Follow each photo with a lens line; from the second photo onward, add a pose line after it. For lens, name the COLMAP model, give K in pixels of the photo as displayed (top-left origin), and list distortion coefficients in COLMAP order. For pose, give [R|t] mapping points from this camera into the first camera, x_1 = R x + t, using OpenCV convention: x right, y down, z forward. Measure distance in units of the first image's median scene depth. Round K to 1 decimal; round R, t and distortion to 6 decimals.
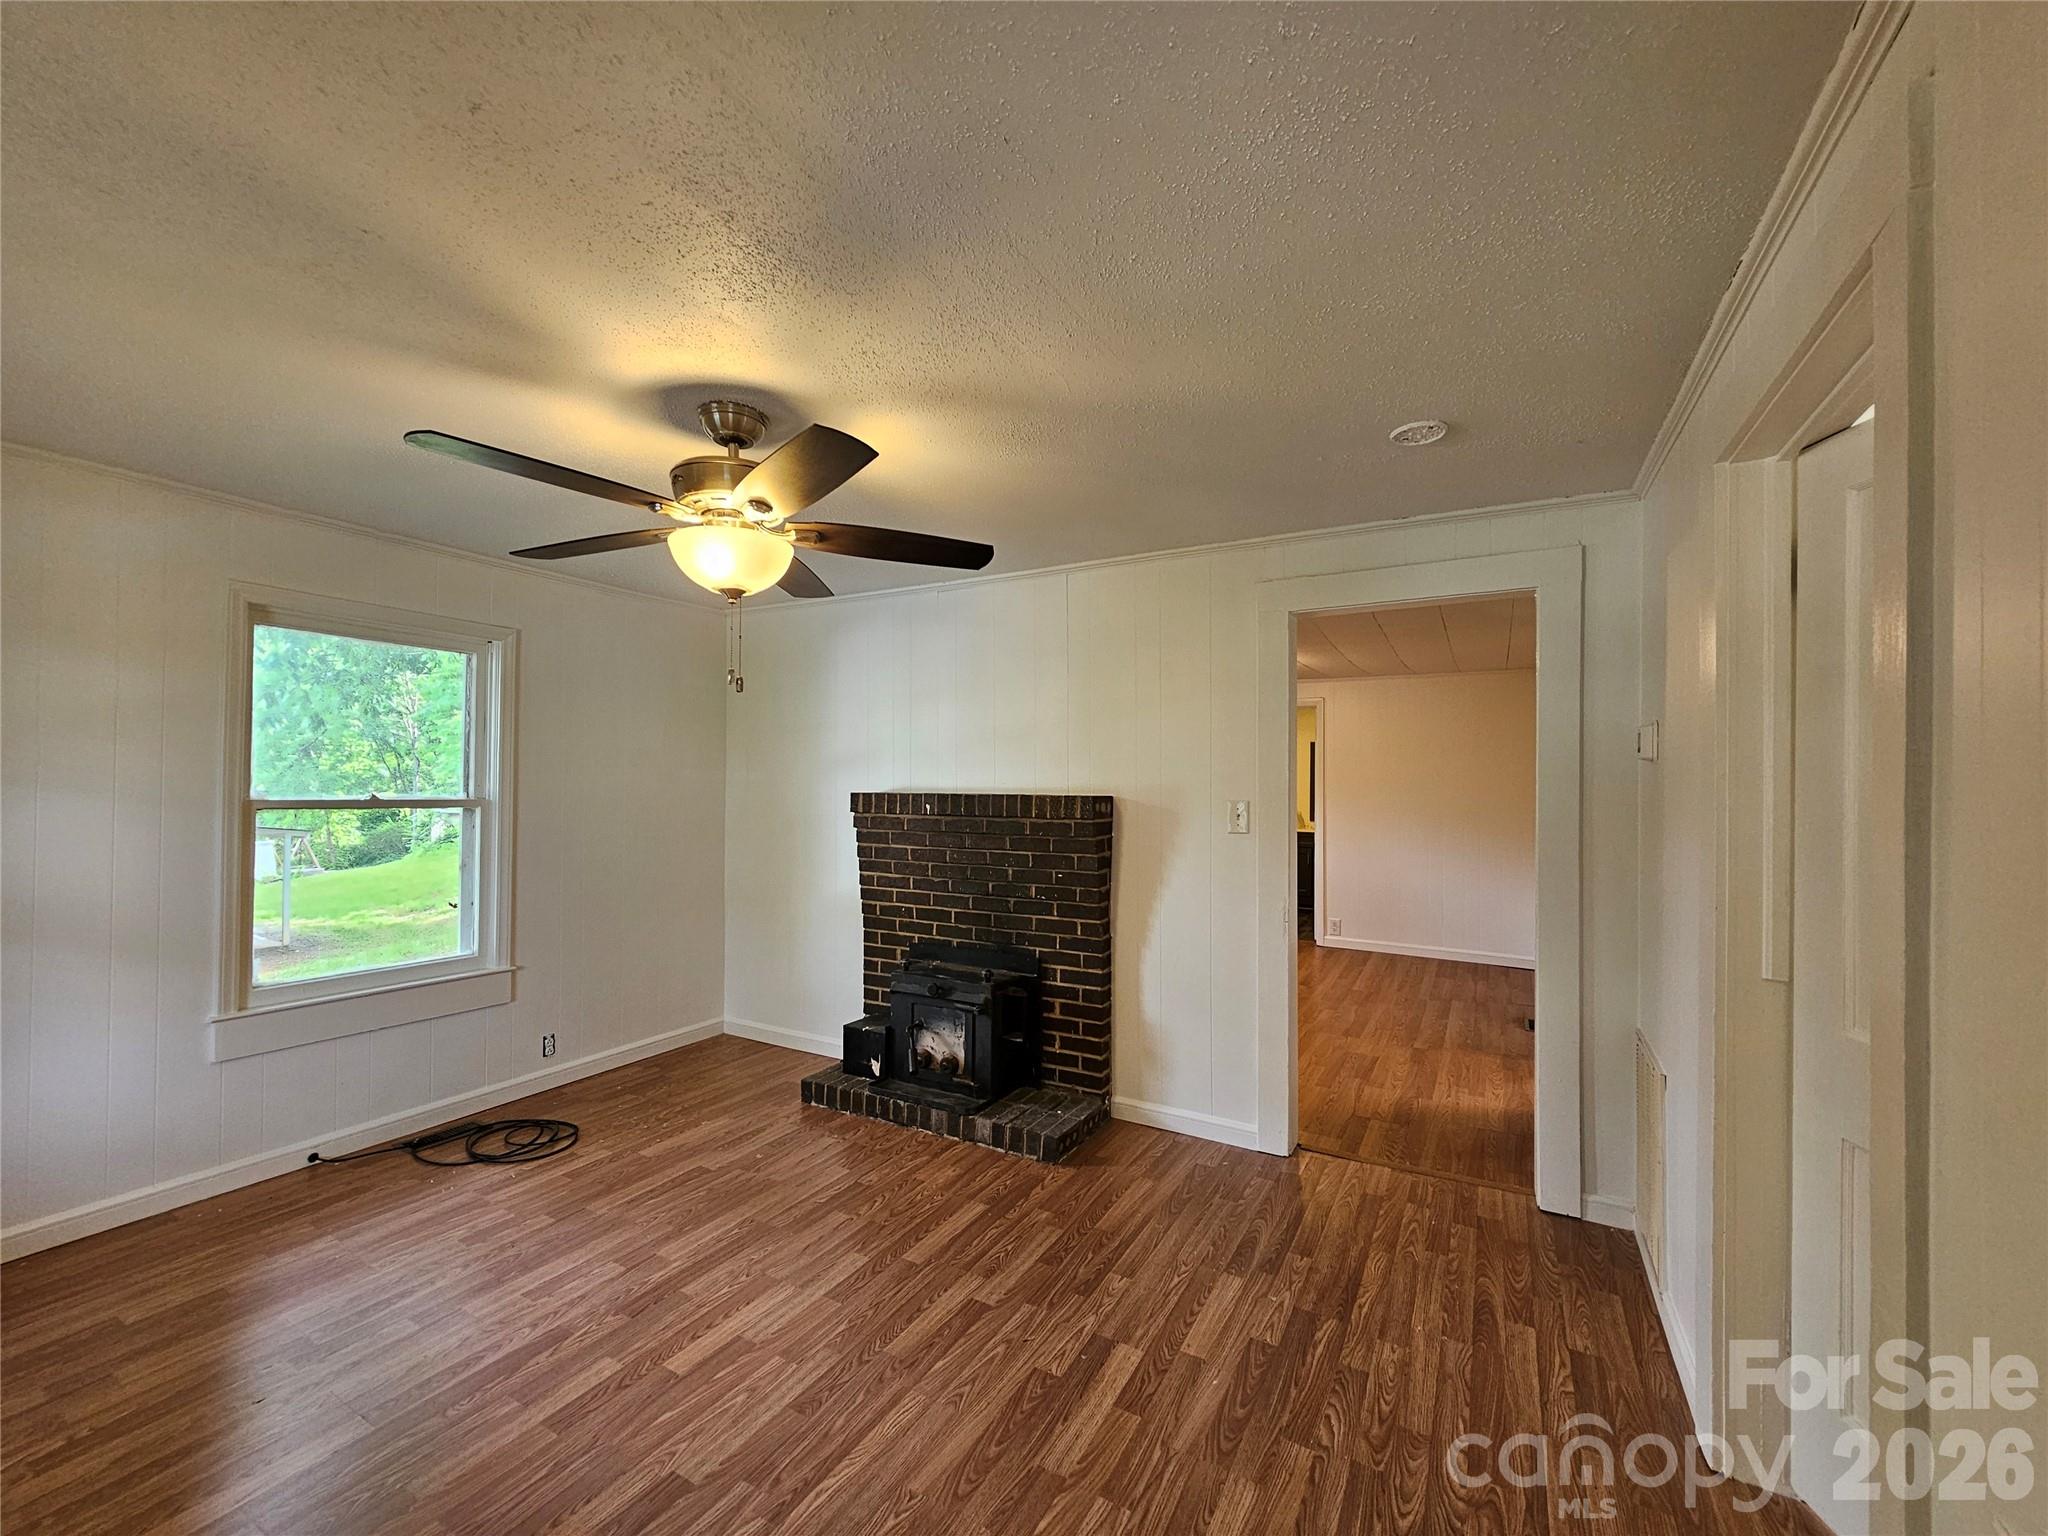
lens RADIAL K [[838.9, 0, 1026.7], [0, 838.9, 774.7], [0, 0, 1]] dist [0.006571, -0.000269]
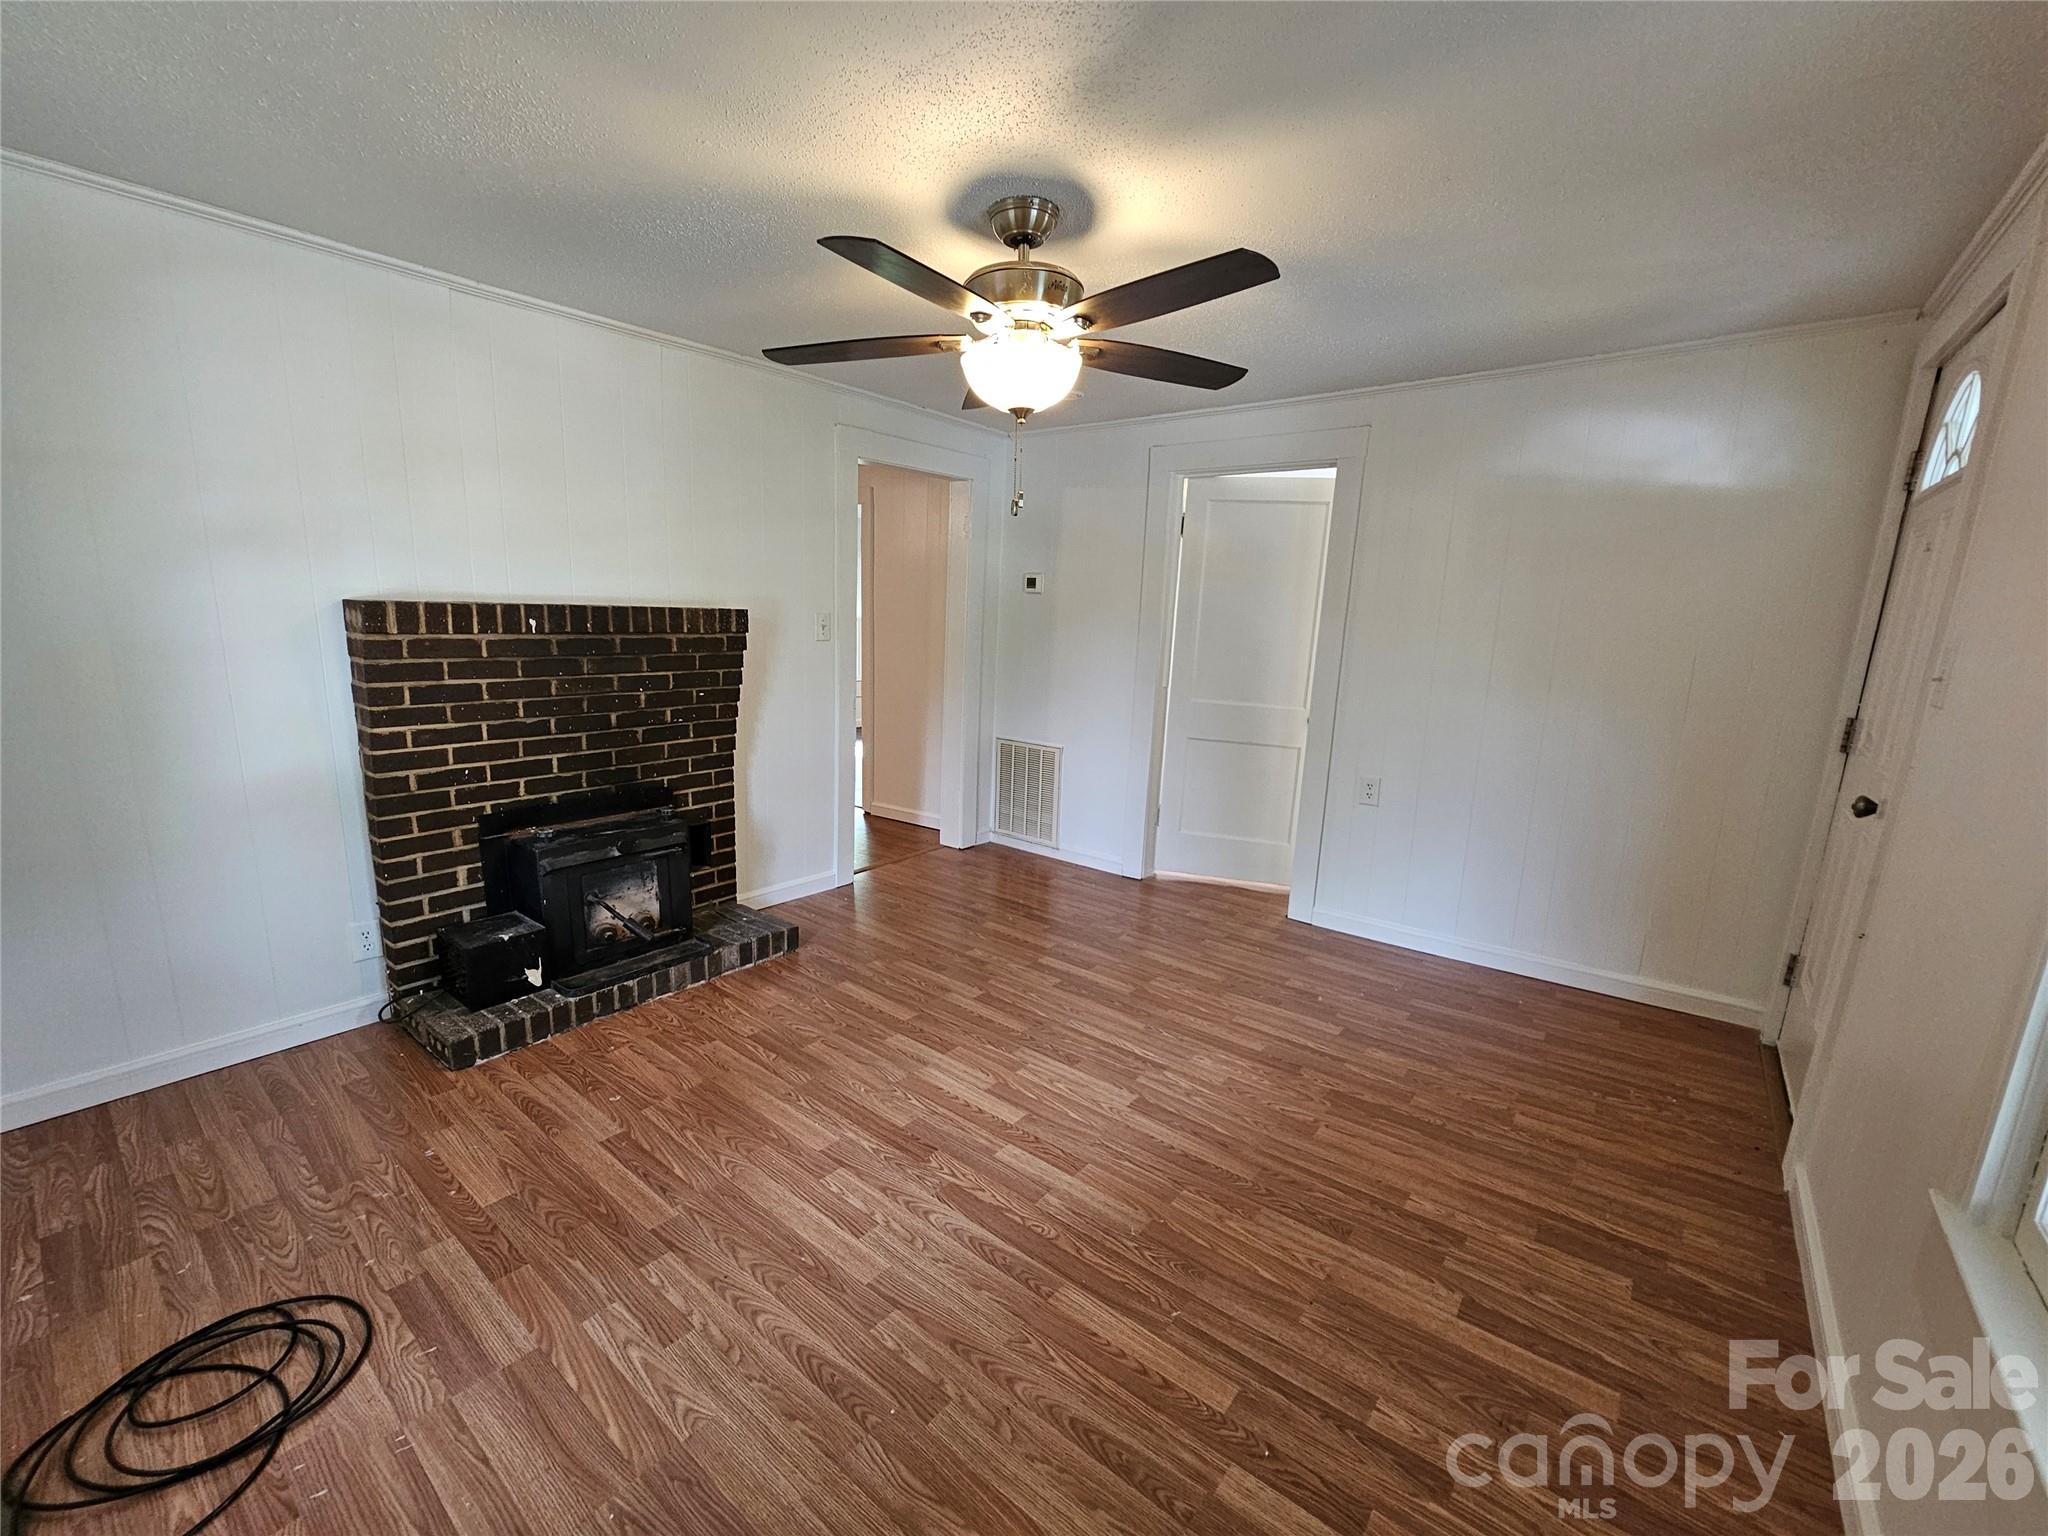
lens RADIAL K [[838.9, 0, 1026.7], [0, 838.9, 774.7], [0, 0, 1]] dist [0.006571, -0.000269]
pose [[0.157713, -0.193556, 0.968330, -0.826947], [-0.048522, 0.977898, 0.203372, -0.002165], [-0.986292, -0.079060, 0.144835, 0.484884]]
